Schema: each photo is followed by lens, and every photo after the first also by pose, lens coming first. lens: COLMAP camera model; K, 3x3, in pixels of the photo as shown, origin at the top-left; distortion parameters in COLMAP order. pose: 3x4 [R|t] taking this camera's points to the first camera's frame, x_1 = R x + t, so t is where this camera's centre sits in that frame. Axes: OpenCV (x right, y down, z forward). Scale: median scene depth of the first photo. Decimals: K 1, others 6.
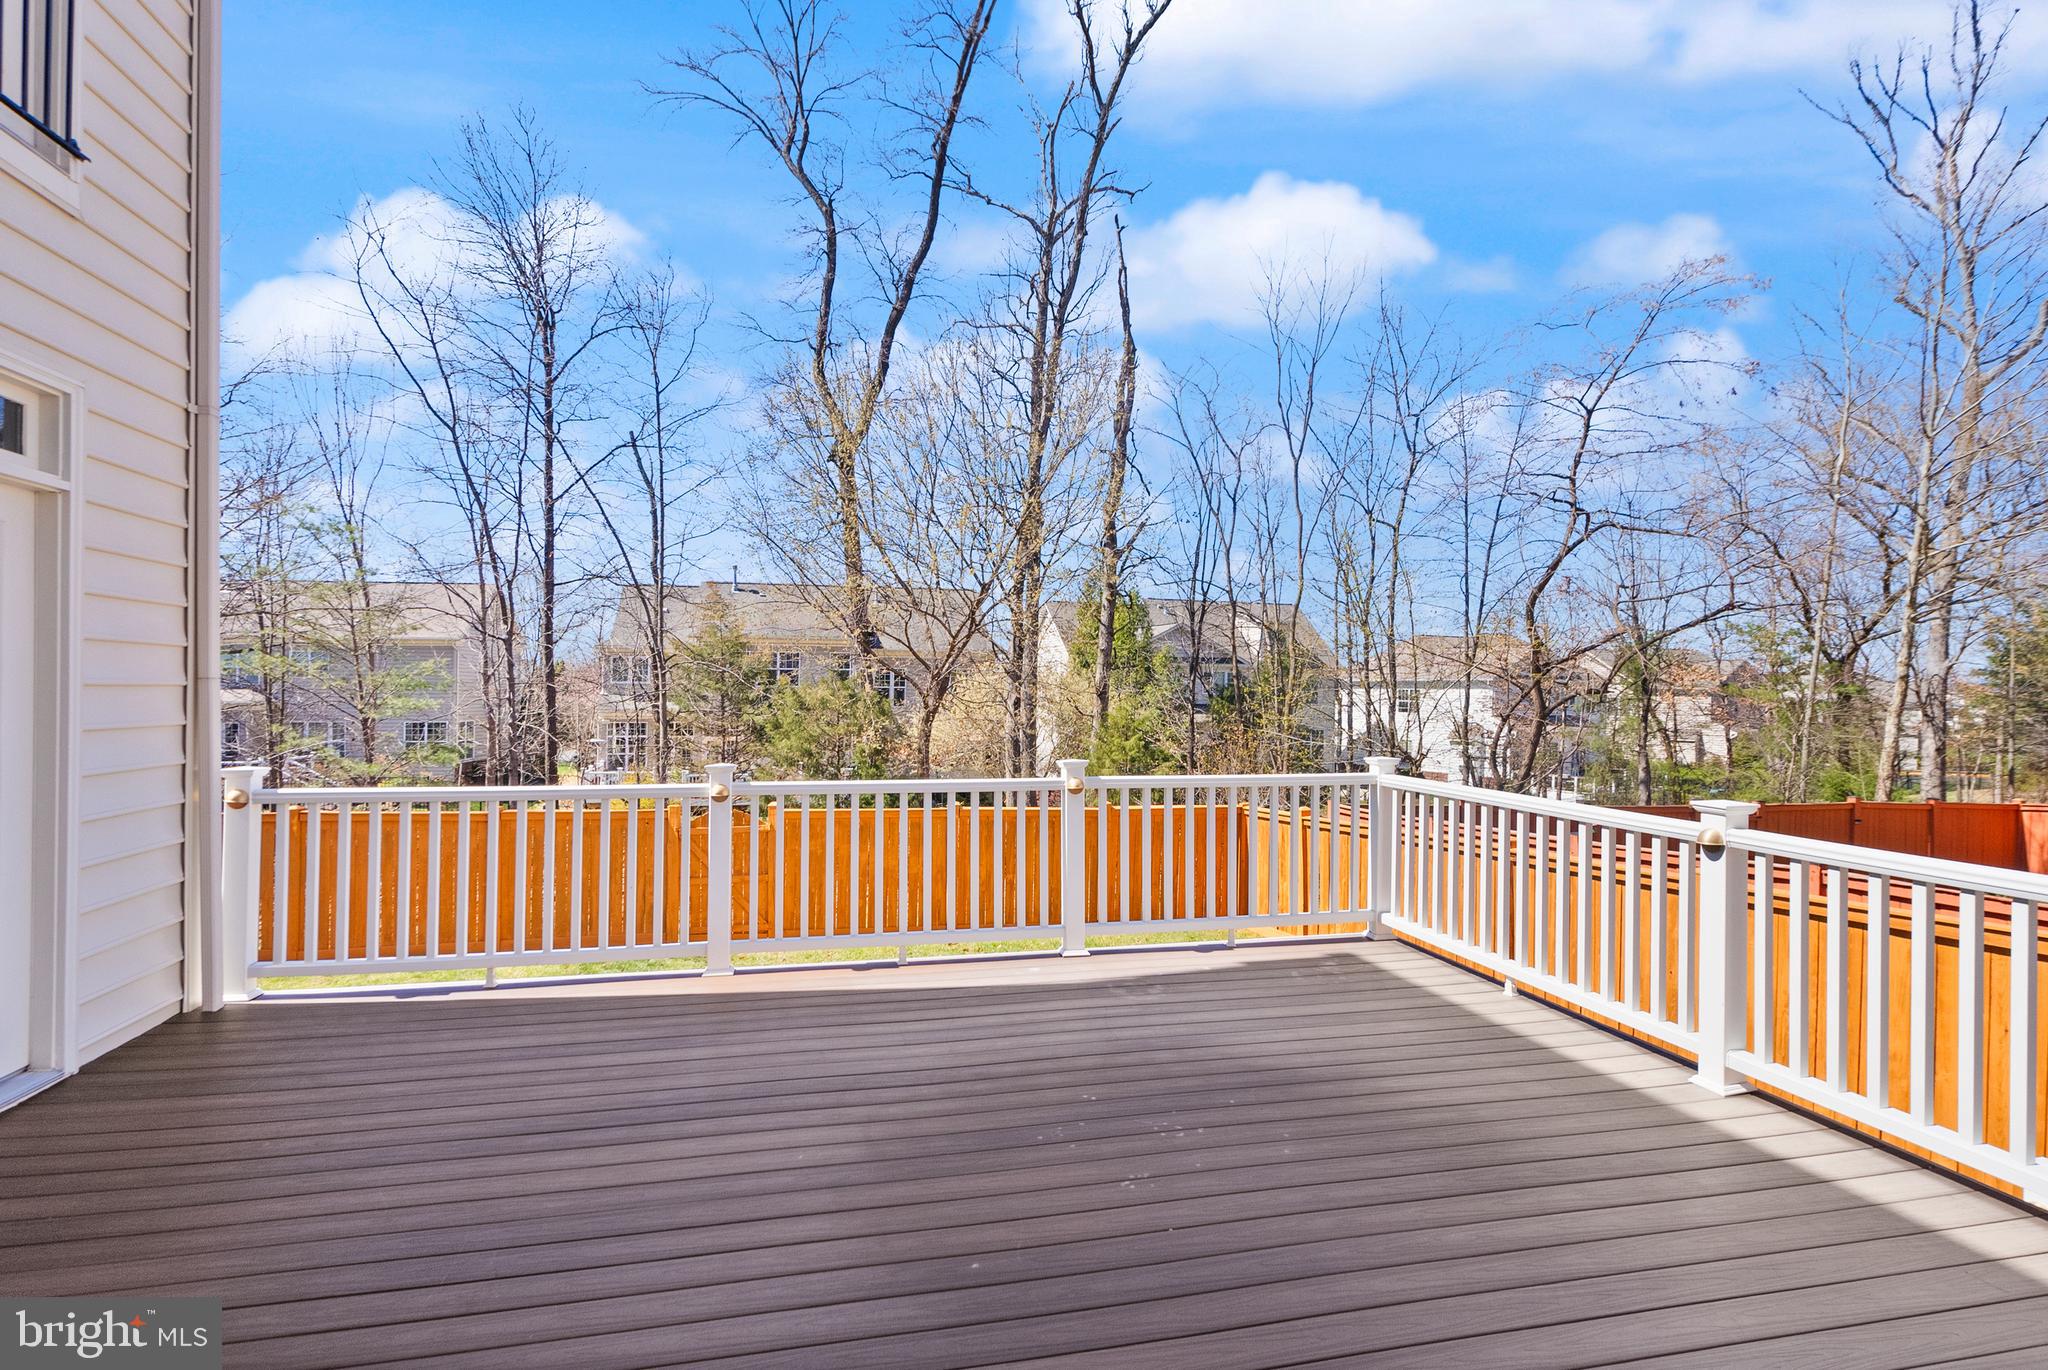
lens RADIAL K [[987.0, 0, 1031.1], [0, 987.0, 689.1], [0, 0, 1]] dist [-0.001488, 0.002223]
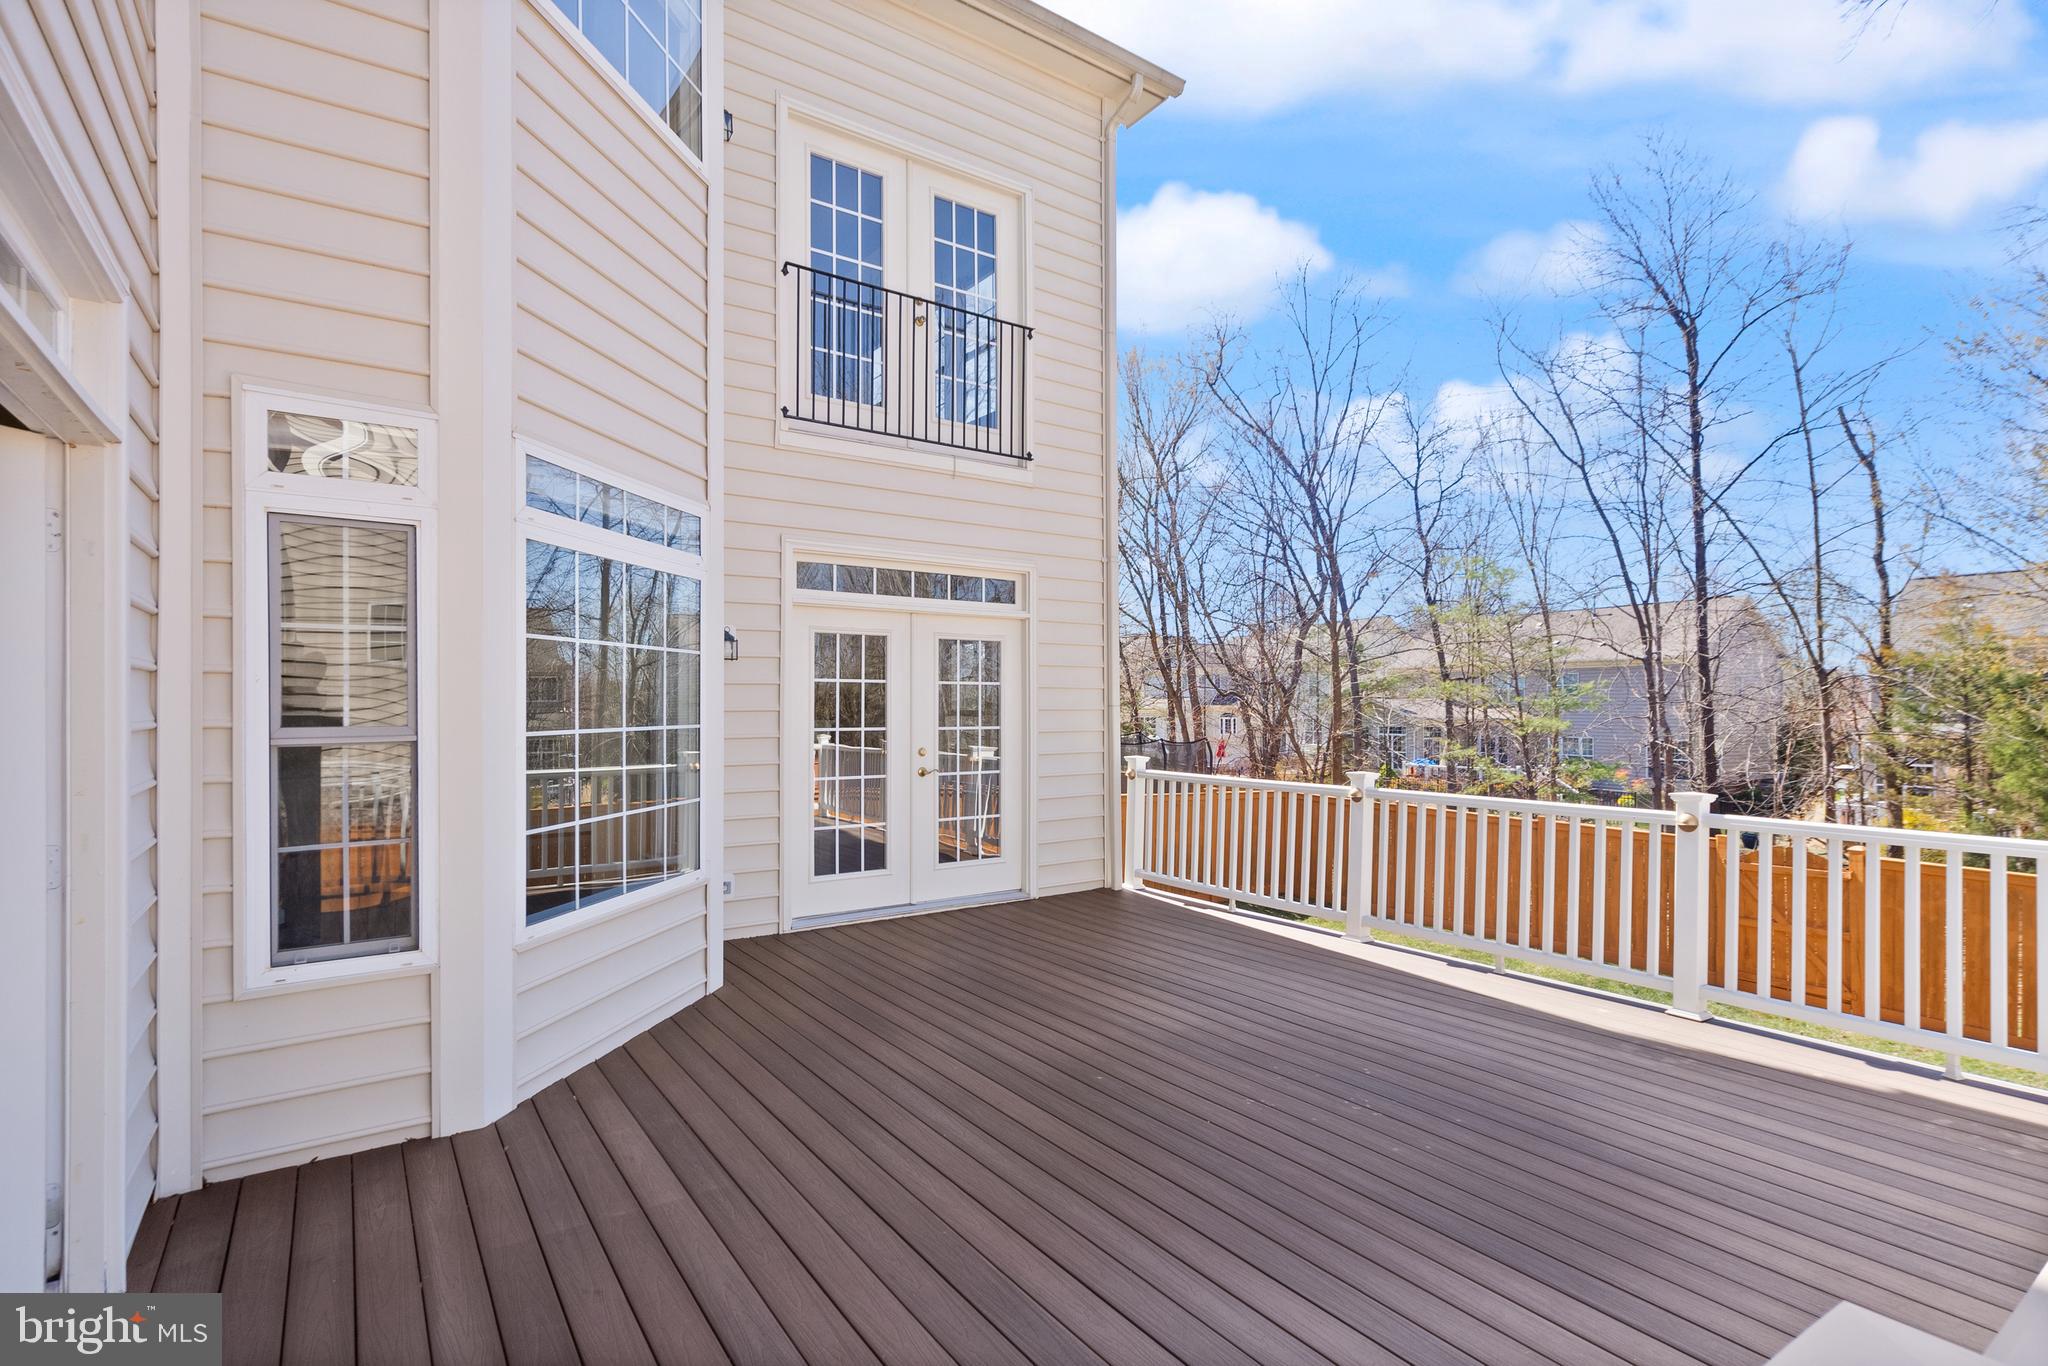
lens RADIAL K [[987.0, 0, 1023.0], [0, 987.0, 669.4], [0, 0, 1]] dist [-0.001488, 0.002223]
pose [[0.376083, -0.039978, -0.925723, 0.755214], [0.003385, 0.999121, -0.041772, -0.000948], [0.926580, 0.012576, 0.375888, 0.155963]]
